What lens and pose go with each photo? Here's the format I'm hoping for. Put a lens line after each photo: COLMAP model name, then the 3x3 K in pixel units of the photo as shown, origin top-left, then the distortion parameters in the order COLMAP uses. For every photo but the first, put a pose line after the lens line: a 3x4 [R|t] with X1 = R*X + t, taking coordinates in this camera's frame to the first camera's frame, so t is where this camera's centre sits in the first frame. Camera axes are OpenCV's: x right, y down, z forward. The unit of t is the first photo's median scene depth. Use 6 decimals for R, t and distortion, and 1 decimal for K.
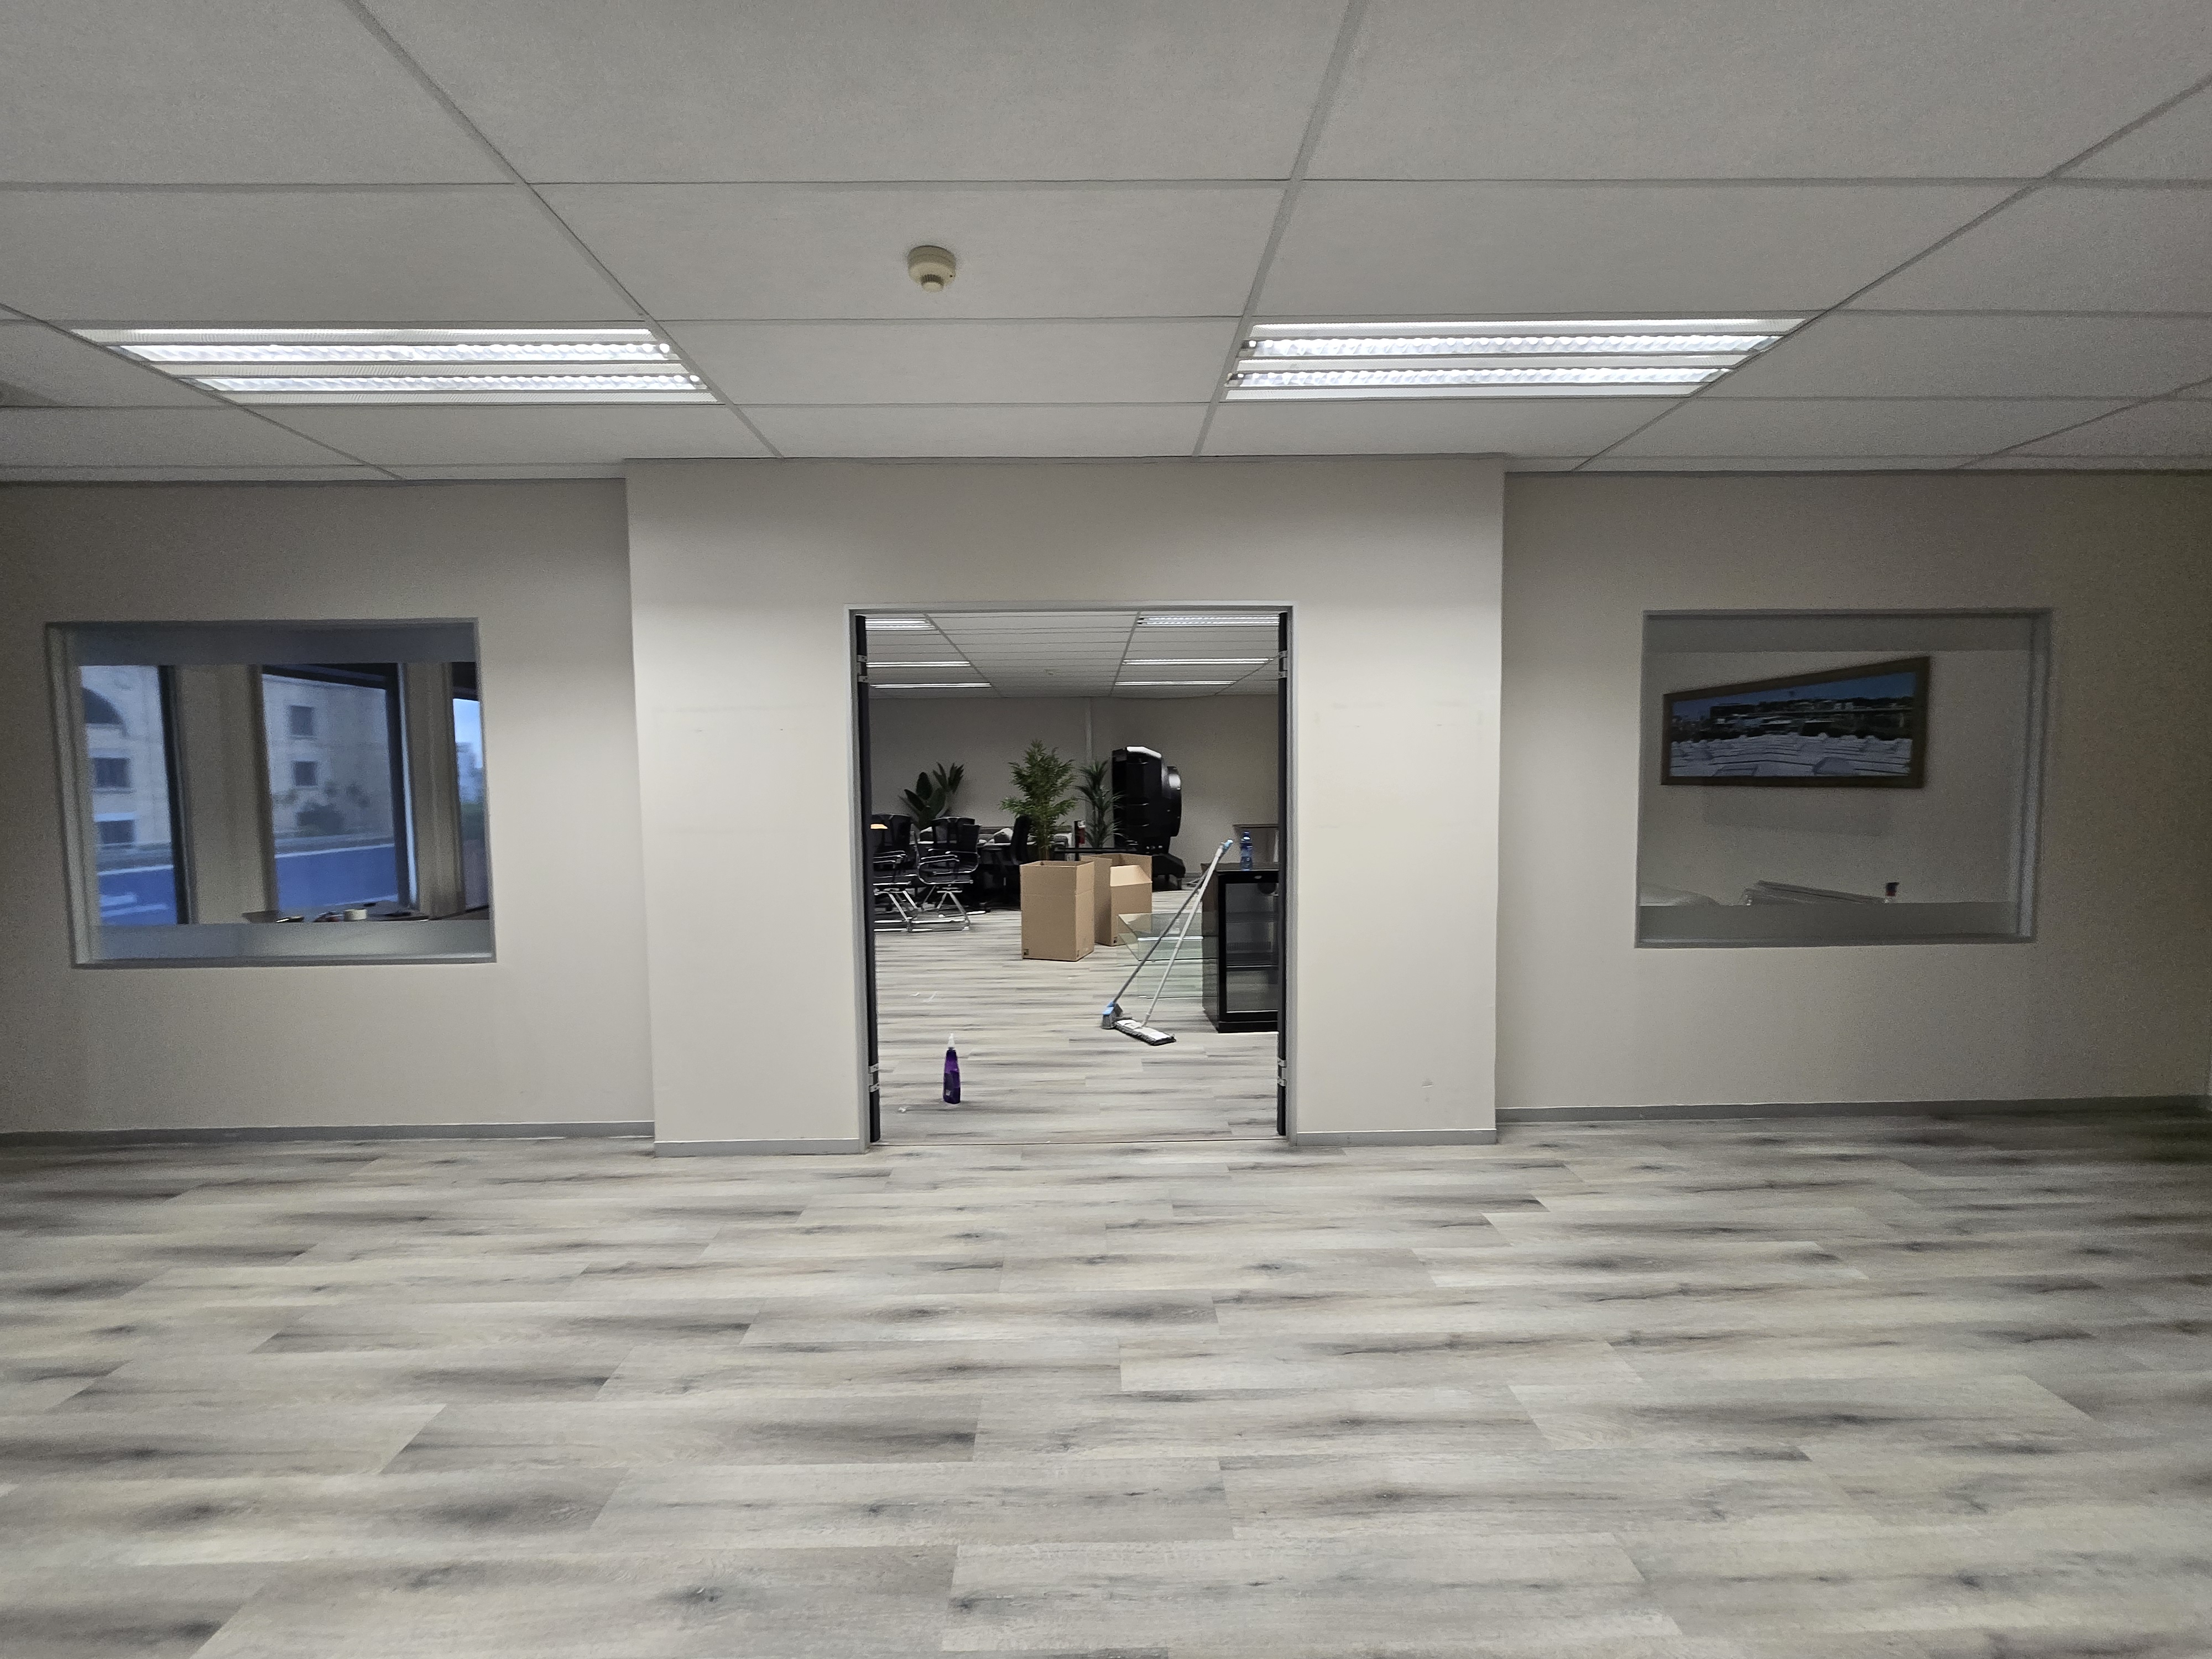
lens RADIAL K [[869.1, 0, 1100.4], [0, 869.1, 833.4], [0, 0, 1]] dist [-0.000477, 0.000089]
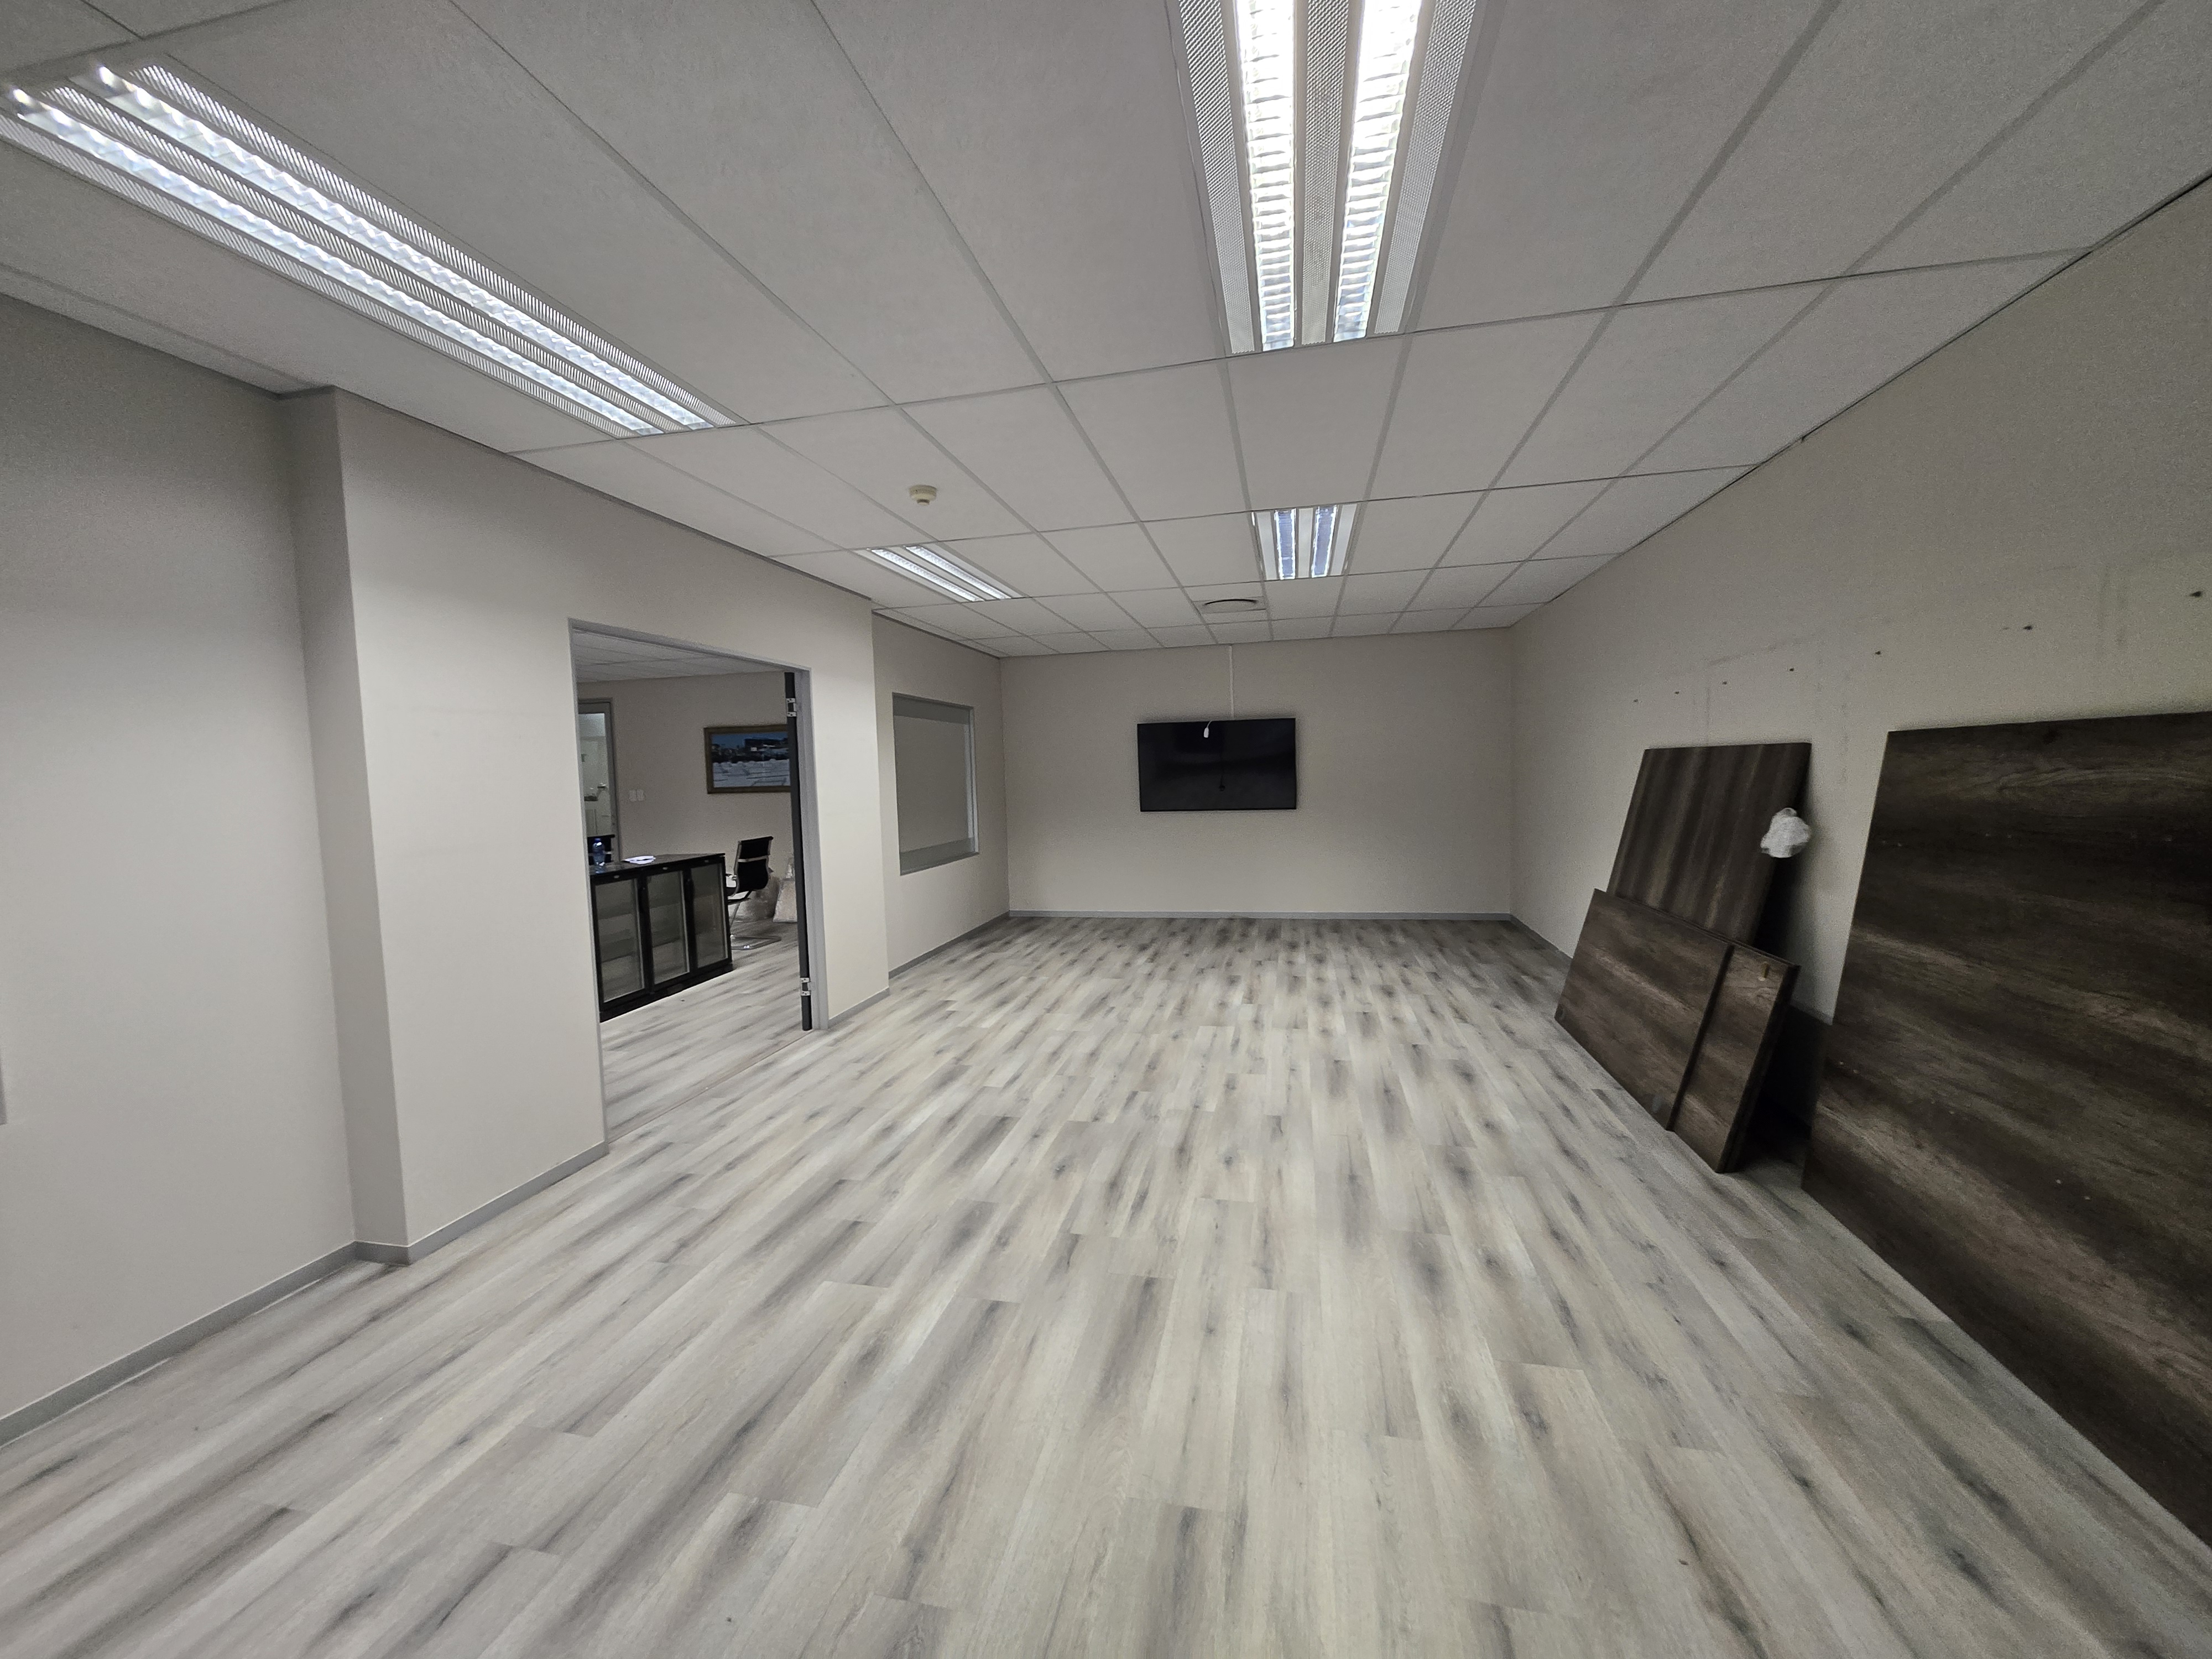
lens RADIAL K [[869.1, 0, 1100.4], [0, 869.1, 833.4], [0, 0, 1]] dist [-0.000477, 0.000089]
pose [[0.233120, -0.064689, 0.970294, -1.148614], [0.087033, 0.995169, 0.045437, -0.004842], [-0.968545, 0.073856, 0.237624, 0.167748]]
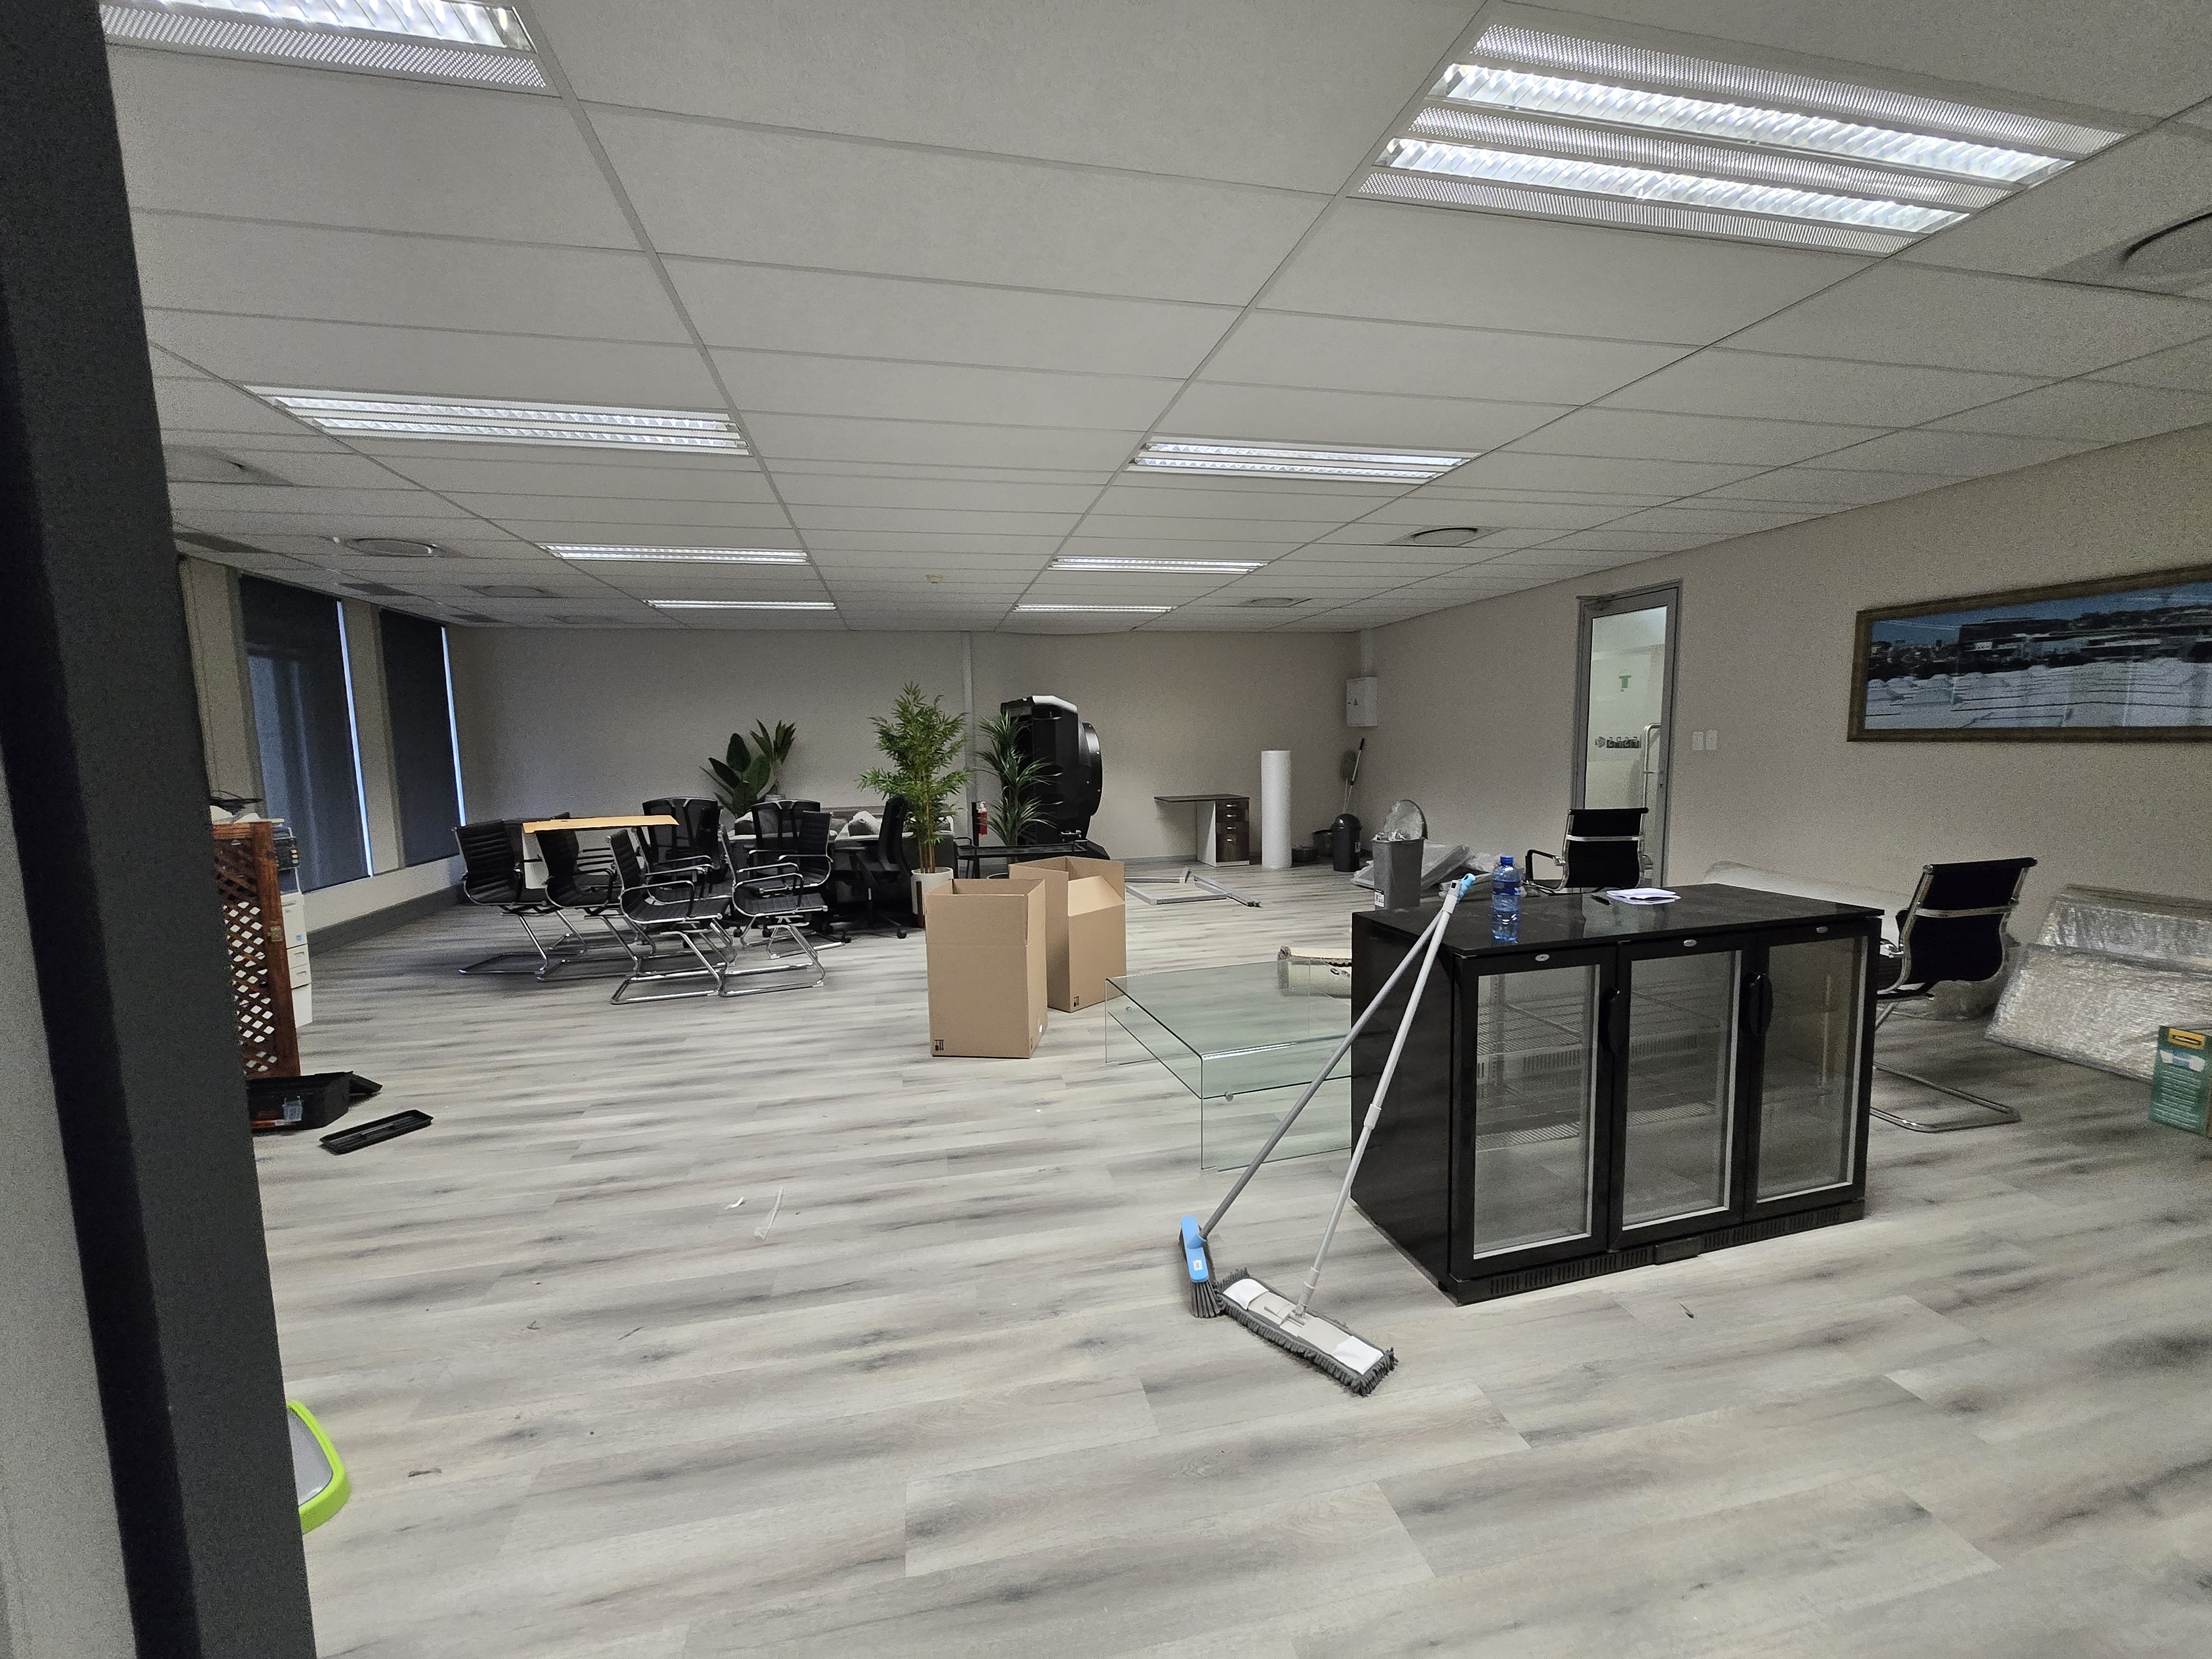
lens RADIAL K [[855.7, 0, 1106.0], [0, 855.7, 829.5], [0, 0, 1]] dist [-0.000141, 0.000127]
pose [[0.979211, -0.030440, 0.200549, -0.184867], [0.022158, 0.998812, 0.043411, -0.058533], [-0.201632, -0.038065, 0.978721, 0.923925]]
